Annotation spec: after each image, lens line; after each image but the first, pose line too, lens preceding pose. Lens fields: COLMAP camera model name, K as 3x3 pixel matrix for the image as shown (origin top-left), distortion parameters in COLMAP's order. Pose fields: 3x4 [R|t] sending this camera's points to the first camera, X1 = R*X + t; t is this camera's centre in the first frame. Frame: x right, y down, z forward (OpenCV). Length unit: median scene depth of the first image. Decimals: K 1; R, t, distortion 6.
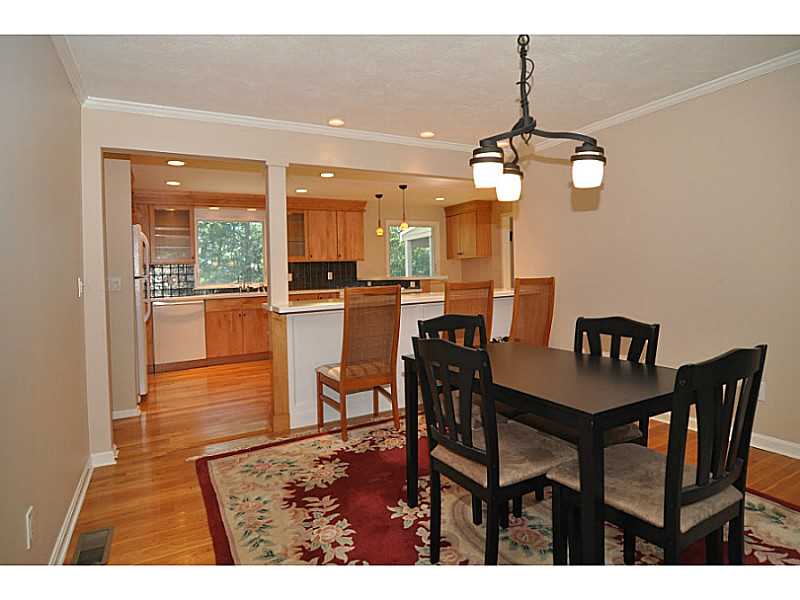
lens RADIAL K [[417.9, 0, 410.4], [0, 417.9, 272.0], [0, 0, 1]] dist [-0.000173, -0.000156]
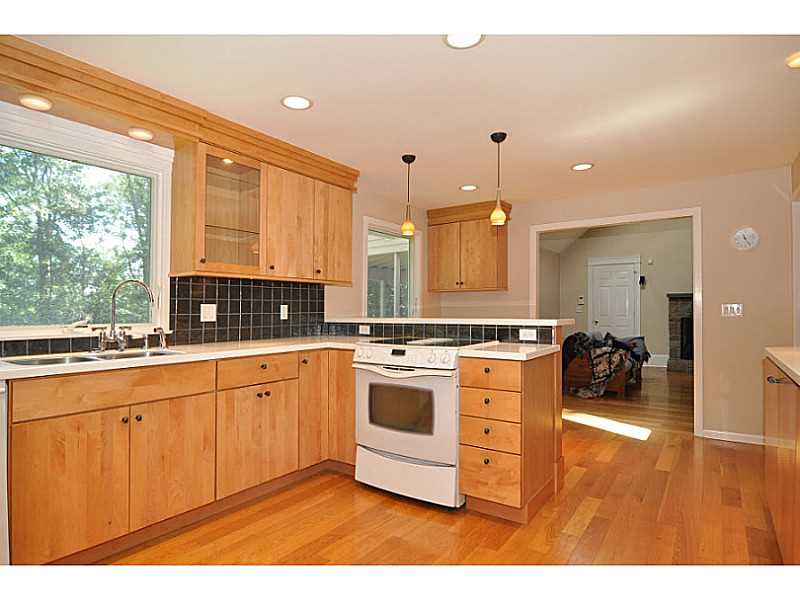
lens RADIAL K [[436.0, 0, 360.9], [0, 436.0, 308.7], [0, 0, 1]] dist [-0.004174, -0.001118]
pose [[0.925302, 0.031403, 0.377929, -0.306057], [-0.028406, 0.999505, -0.013502, 0.009789], [-0.378166, 0.001758, 0.925736, 0.500358]]
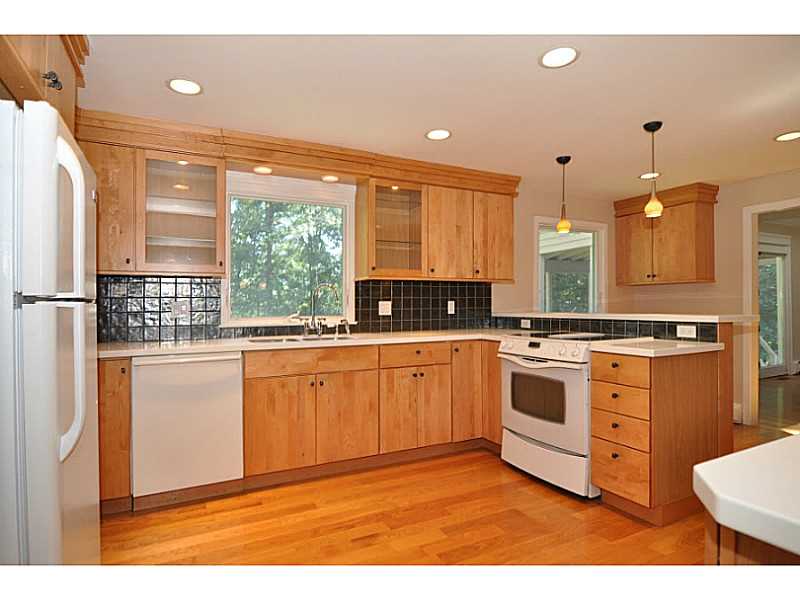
lens RADIAL K [[415.2, 0, 396.1], [0, 415.2, 297.7], [0, 0, 1]] dist [0.002387, 0.000238]
pose [[0.998035, 0.025148, -0.057385, -0.238254], [-0.025943, 0.999577, -0.013146, 0.005667], [0.057030, 0.014609, 0.998266, 0.437206]]
